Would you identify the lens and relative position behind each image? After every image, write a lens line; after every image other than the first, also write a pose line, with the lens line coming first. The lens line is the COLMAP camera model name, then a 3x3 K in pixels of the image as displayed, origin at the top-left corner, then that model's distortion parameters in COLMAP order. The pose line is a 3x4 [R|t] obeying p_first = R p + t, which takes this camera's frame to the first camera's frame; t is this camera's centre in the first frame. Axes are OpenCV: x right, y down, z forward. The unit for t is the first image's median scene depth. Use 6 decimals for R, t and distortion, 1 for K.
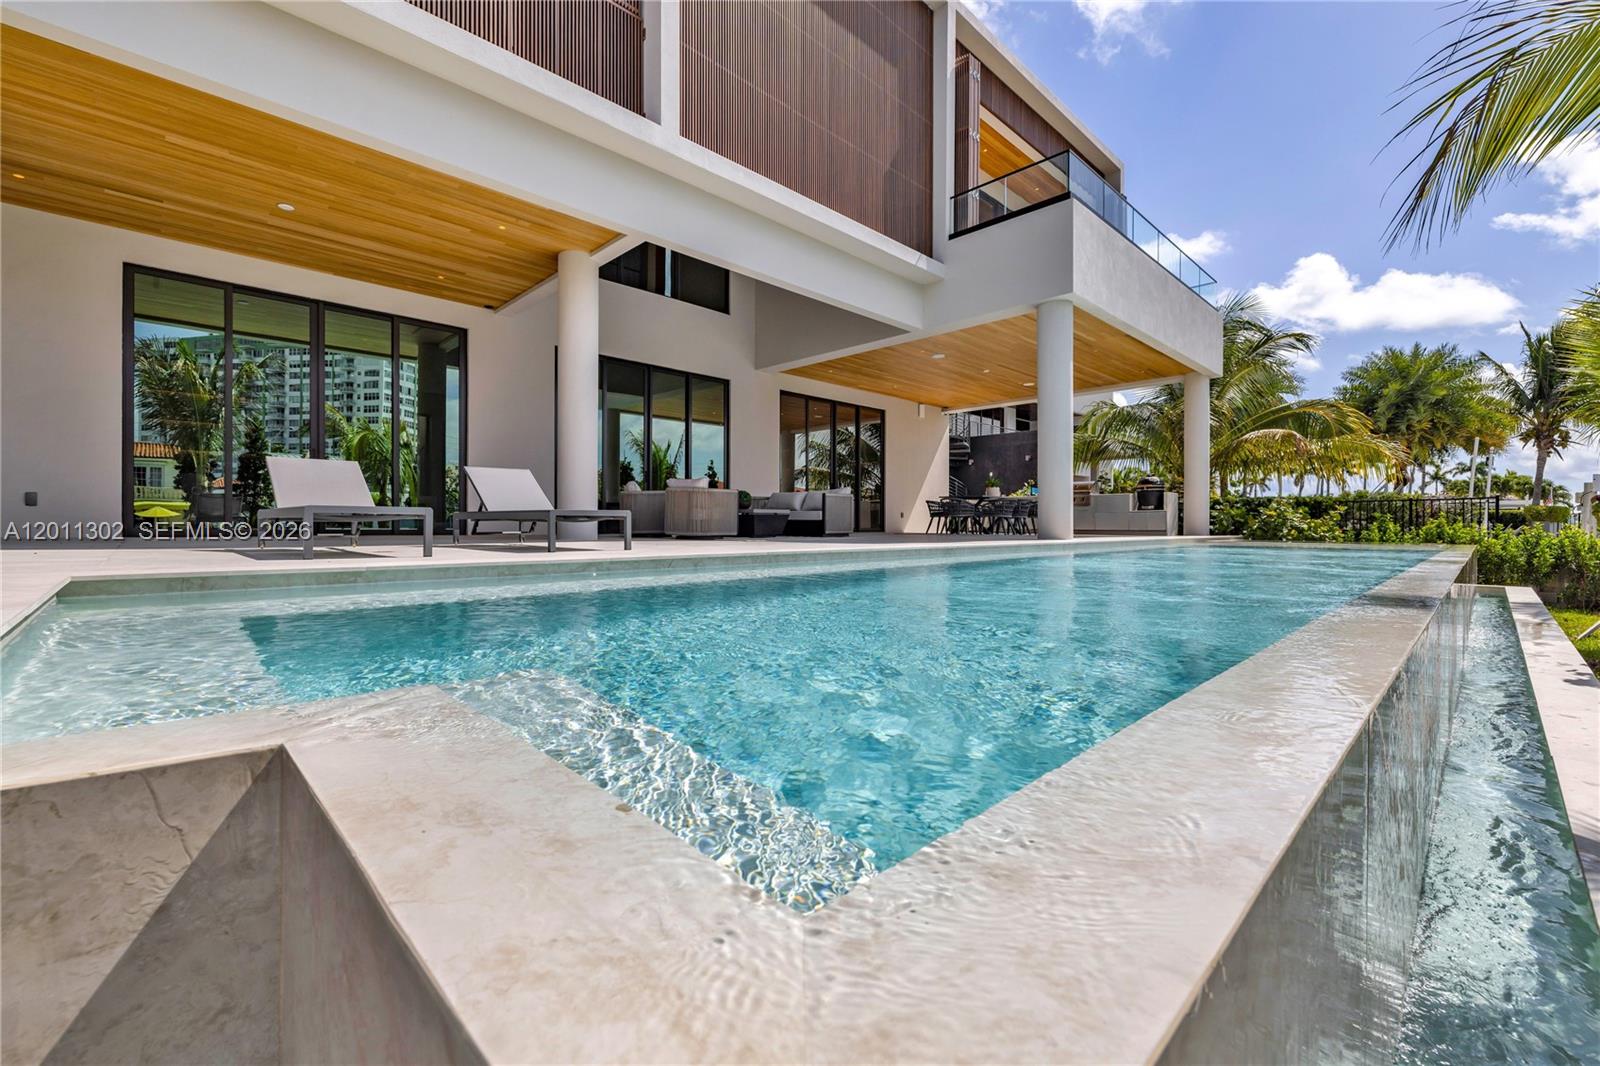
lens RADIAL K [[676.8, 0, 790.5], [0, 676.8, 529.5], [0, 0, 1]] dist [-0.003899, 0.000981]
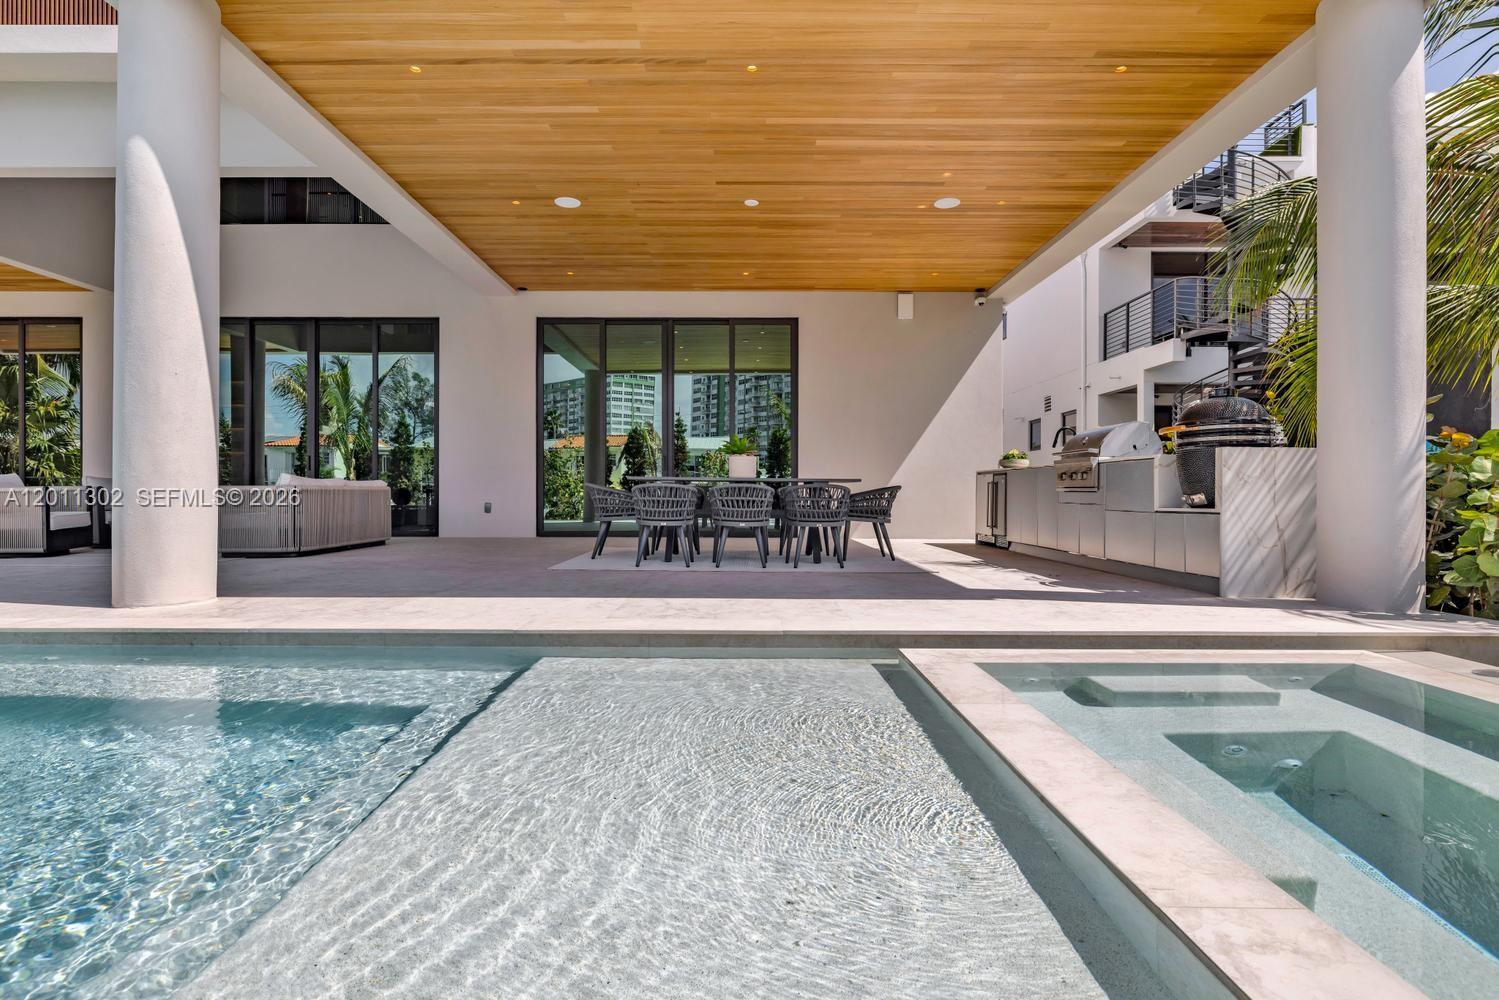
lens RADIAL K [[728.2, 0, 741.8], [0, 728.2, 492.0], [0, 0, 1]] dist [-0.017335, -0.000757]
pose [[0.705231, 0.004460, -0.708963, 0.637684], [-0.010969, 0.999929, -0.004621, -0.033079], [0.708892, 0.011036, 0.705230, 0.644582]]
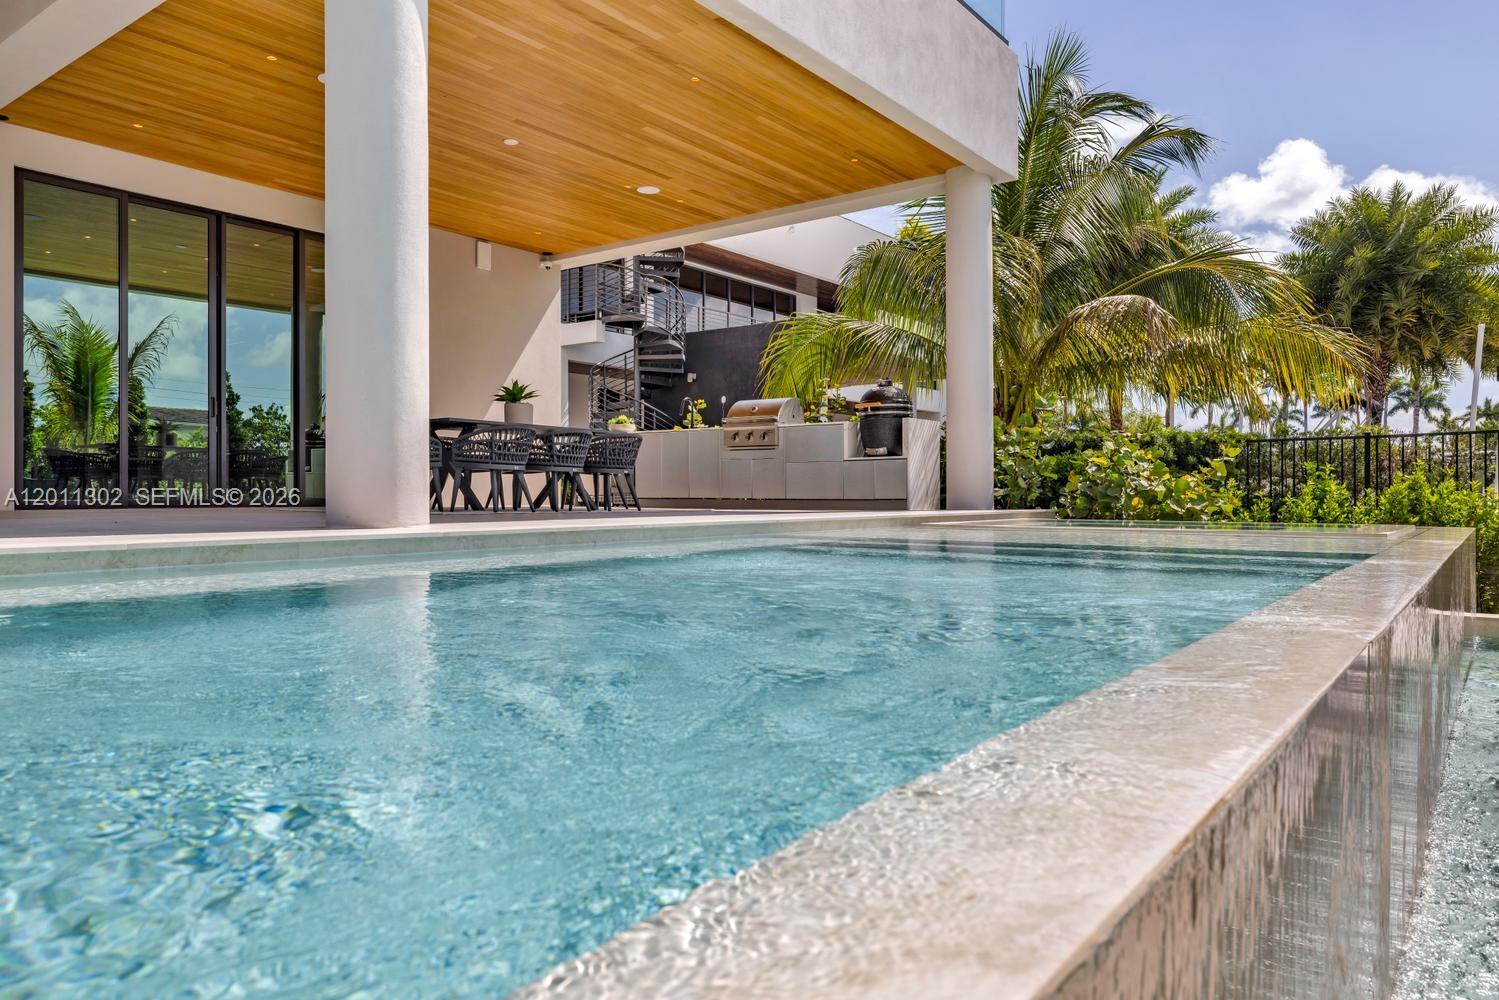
lens RADIAL K [[1000.8, 0, 757.2], [0, 1000.8, 500.2], [0, 0, 1]] dist [-0.005989, -0.003317]
pose [[0.987585, -0.005205, 0.157001, 0.345285], [0.005233, 0.999986, 0.000231, 0.001401], [-0.157000, 0.000593, 0.987598, 0.328297]]
